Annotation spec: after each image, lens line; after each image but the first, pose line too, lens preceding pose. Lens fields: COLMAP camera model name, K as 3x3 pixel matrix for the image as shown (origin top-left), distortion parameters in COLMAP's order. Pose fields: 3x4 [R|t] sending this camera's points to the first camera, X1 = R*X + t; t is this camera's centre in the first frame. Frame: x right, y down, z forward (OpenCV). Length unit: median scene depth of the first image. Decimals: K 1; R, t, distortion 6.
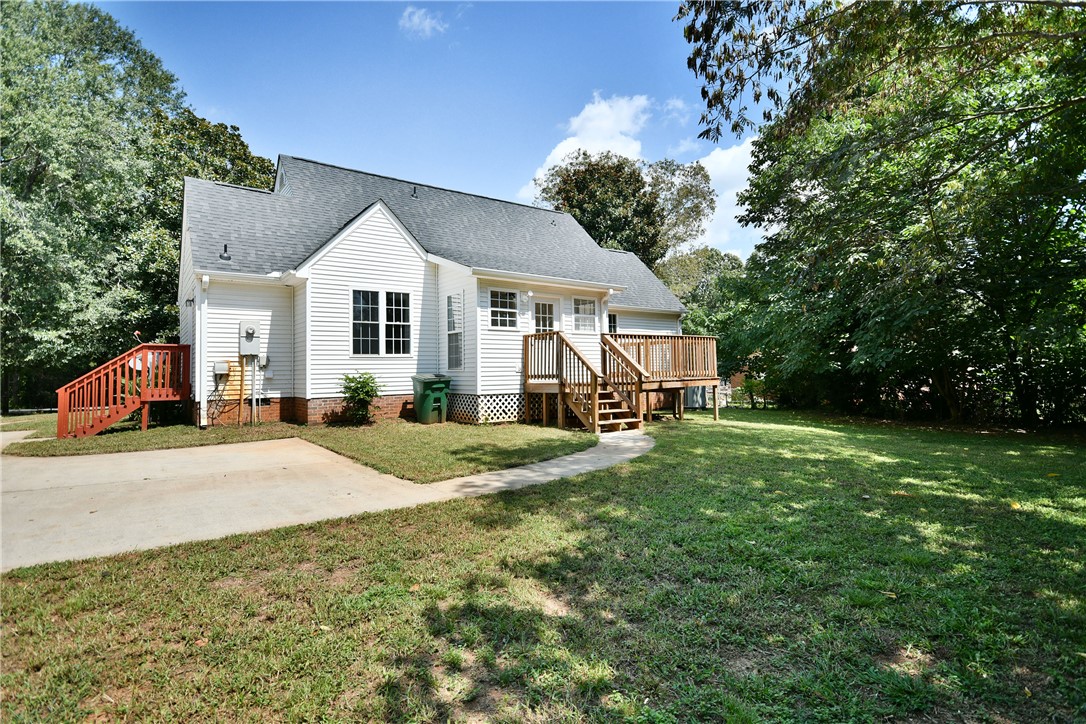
lens RADIAL K [[531.9, 0, 549.2], [0, 531.9, 362.9], [0, 0, 1]] dist [0.009066, -0.001890]
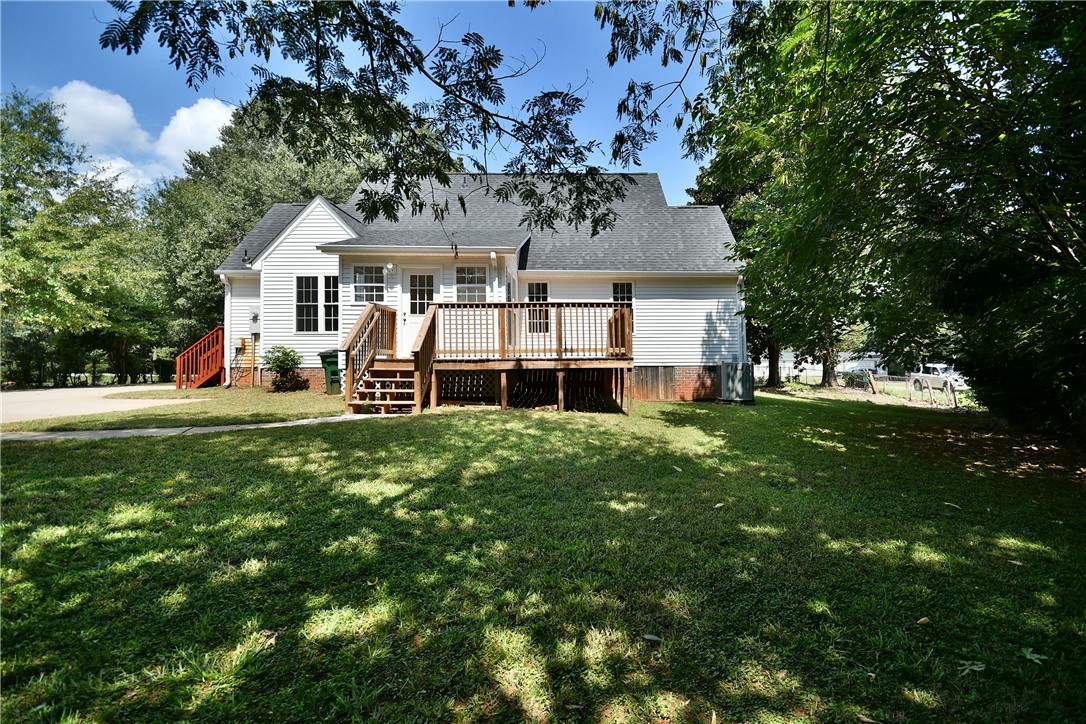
lens RADIAL K [[473.3, 0, 543.2], [0, 473.3, 358.3], [0, 0, 1]] dist [-0.000594, -0.000071]
pose [[0.829345, 0.018532, -0.558429, 0.662462], [0.001795, 0.999356, 0.035830, 0.006151], [0.558734, -0.030718, 0.828778, 0.434748]]
